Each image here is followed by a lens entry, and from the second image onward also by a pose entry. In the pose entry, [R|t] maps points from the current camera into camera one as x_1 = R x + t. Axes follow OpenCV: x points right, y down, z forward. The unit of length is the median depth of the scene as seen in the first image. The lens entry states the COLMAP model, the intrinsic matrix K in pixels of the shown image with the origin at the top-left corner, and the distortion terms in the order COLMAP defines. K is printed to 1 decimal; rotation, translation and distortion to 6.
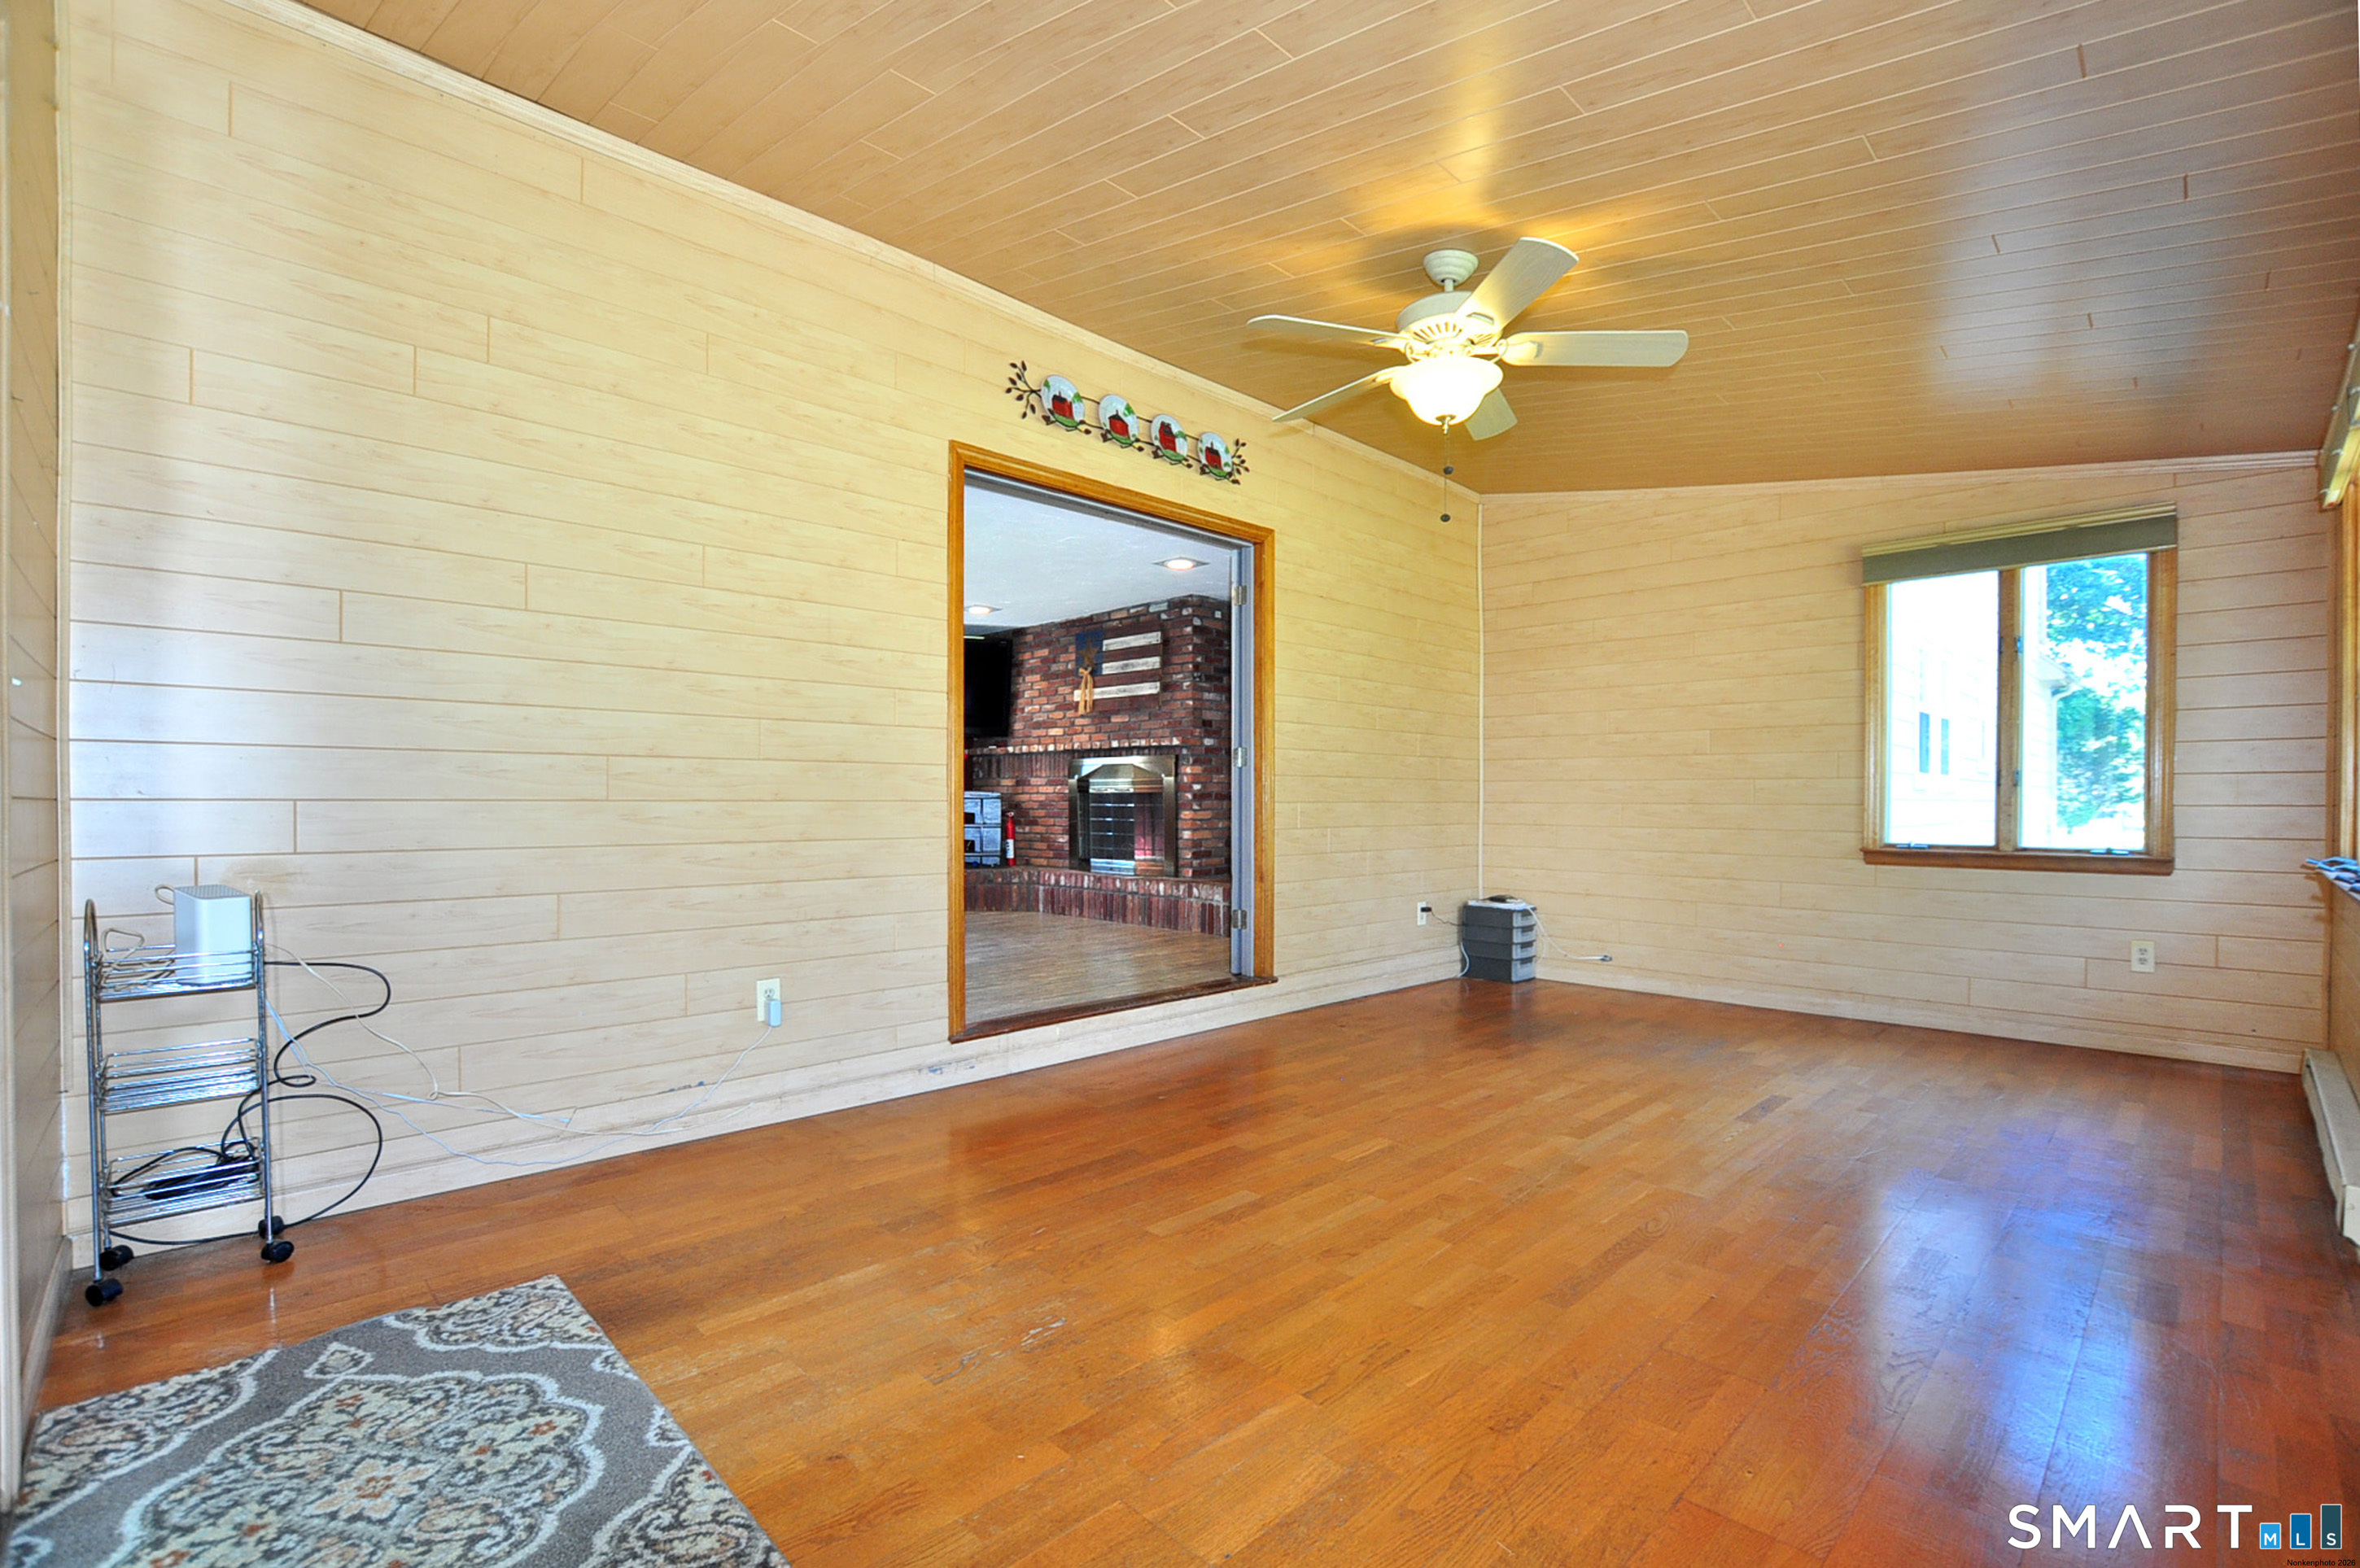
lens RADIAL K [[1059.1, 0, 1221.9], [0, 1059.1, 809.6], [0, 0, 1]] dist [-0.041114, -0.000137]
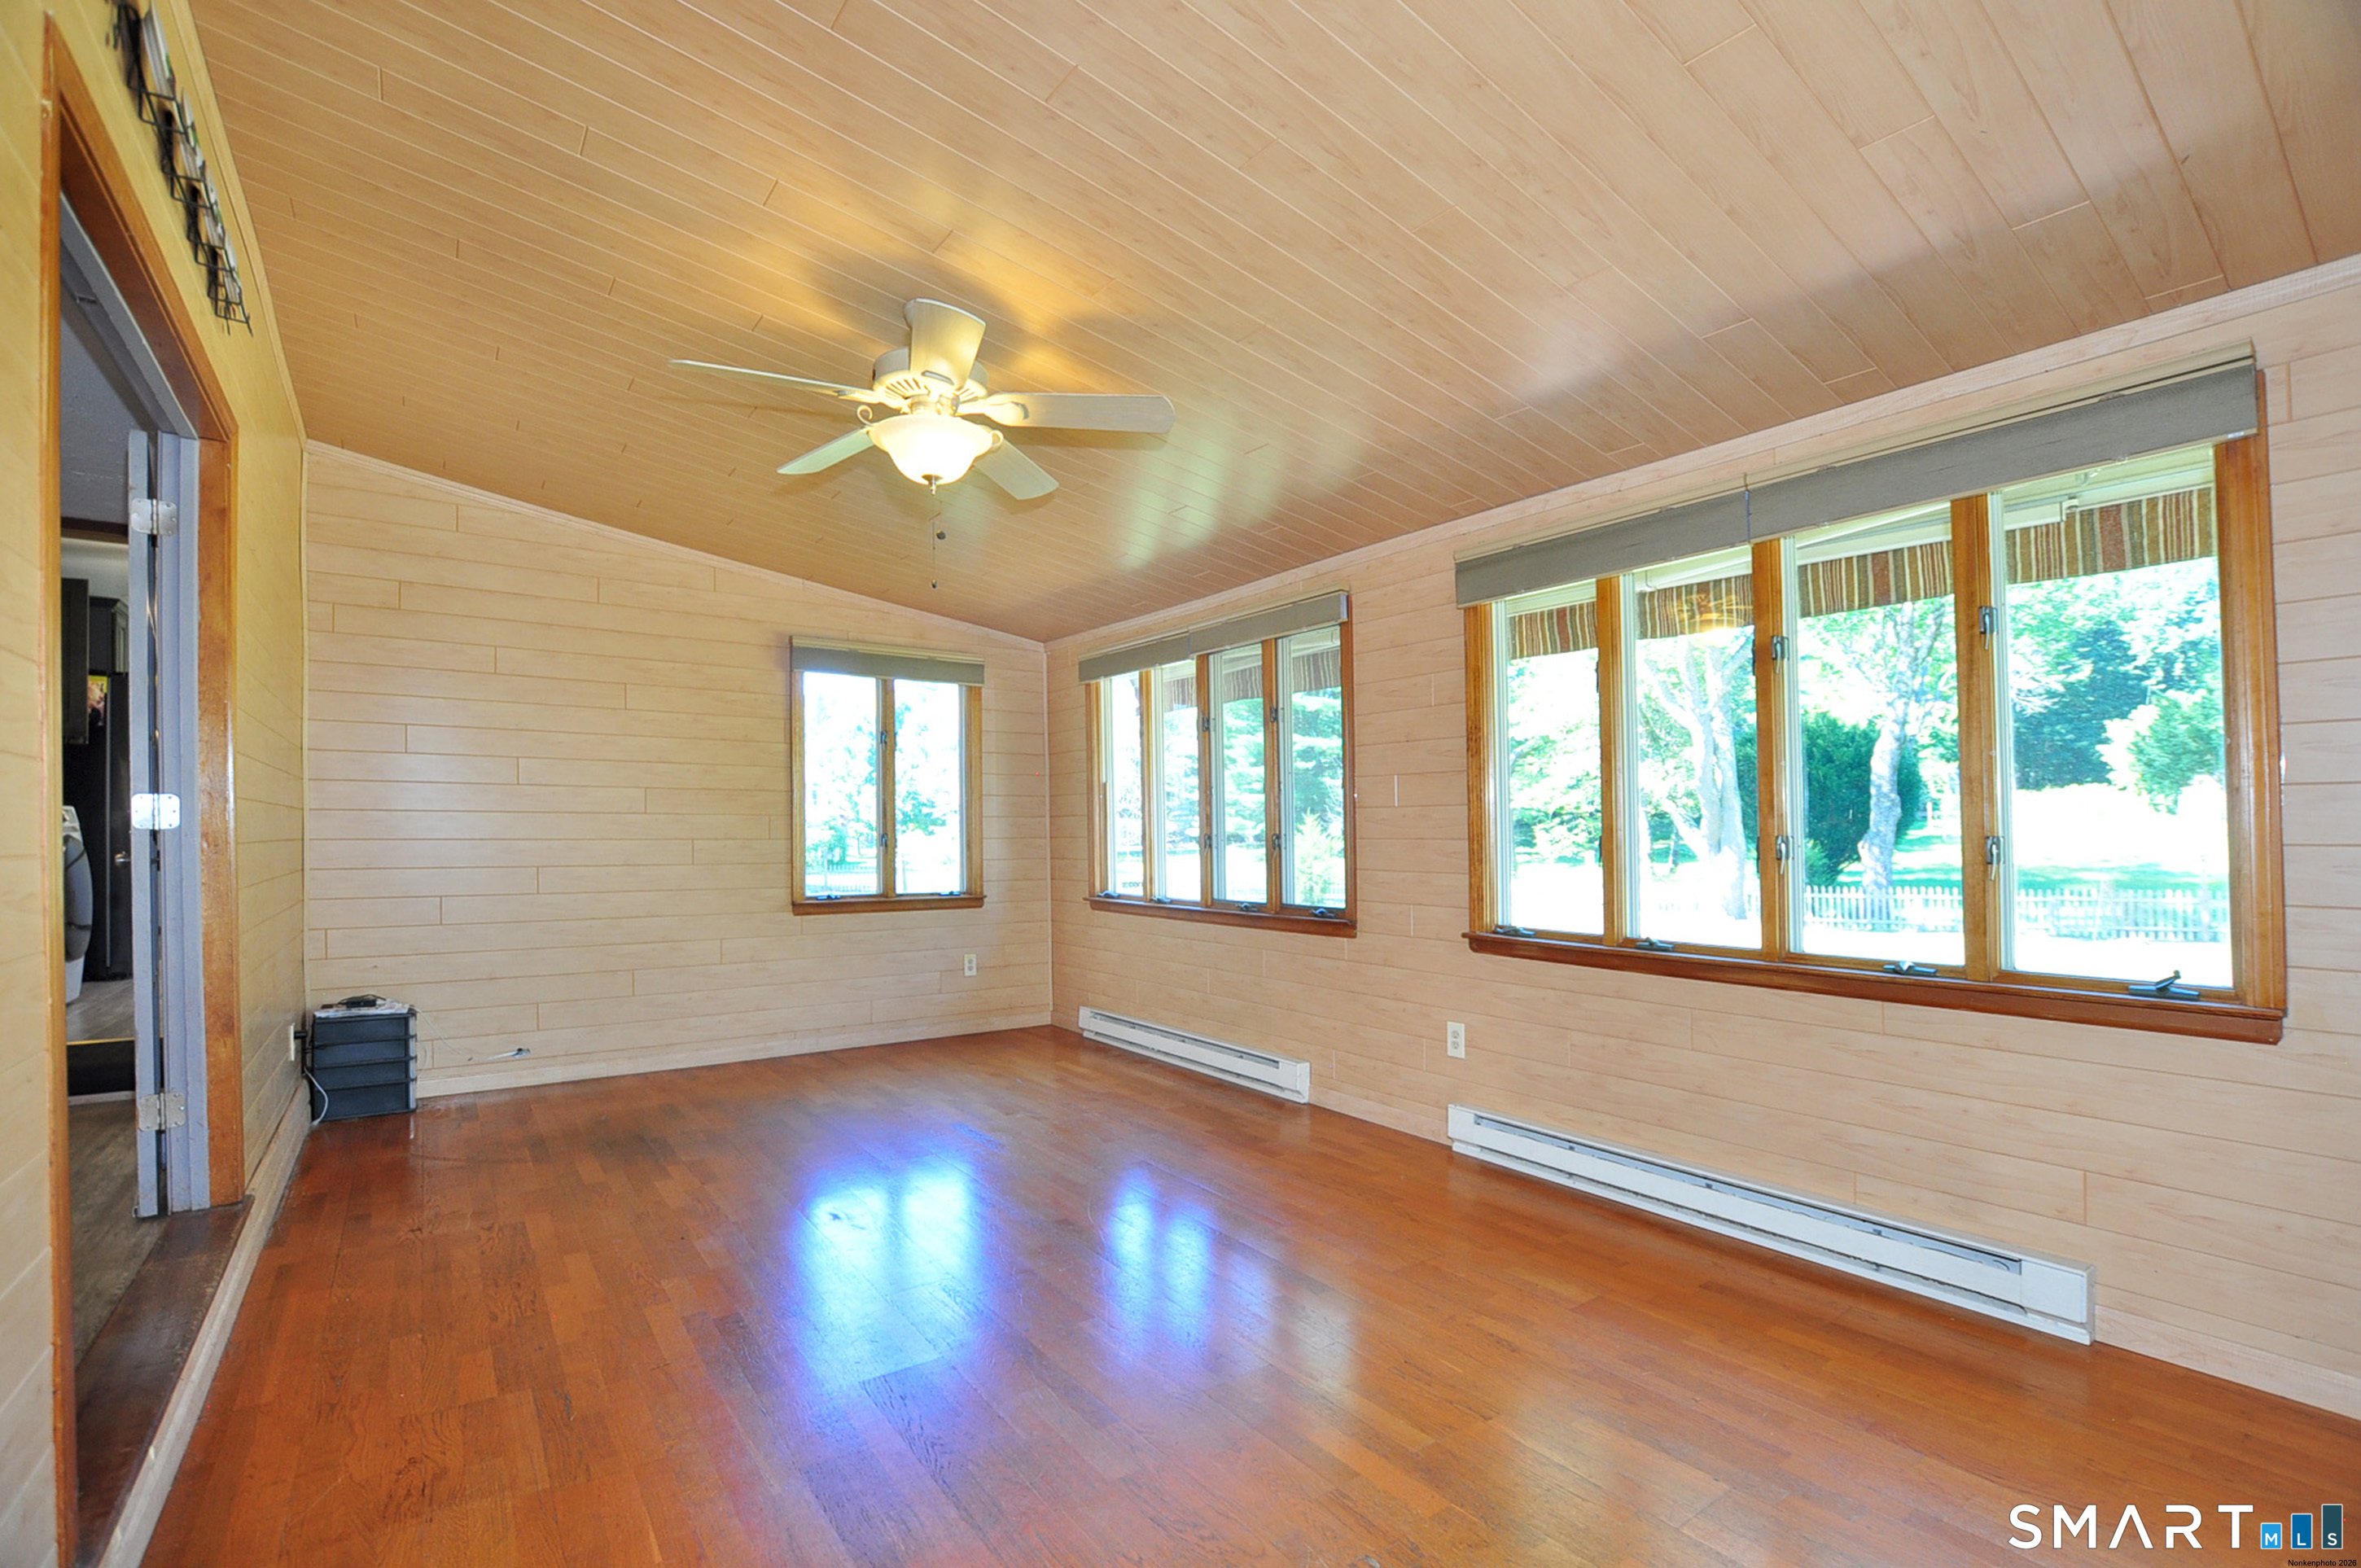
lens RADIAL K [[1015.7, 0, 1186.2], [0, 1015.7, 777.9], [0, 0, 1]] dist [-0.041409, -0.000025]
pose [[0.155150, 0.050674, 0.986590, -0.204208], [0.010330, 0.998546, -0.052913, -0.017734], [-0.987837, 0.018400, 0.154401, 0.207072]]
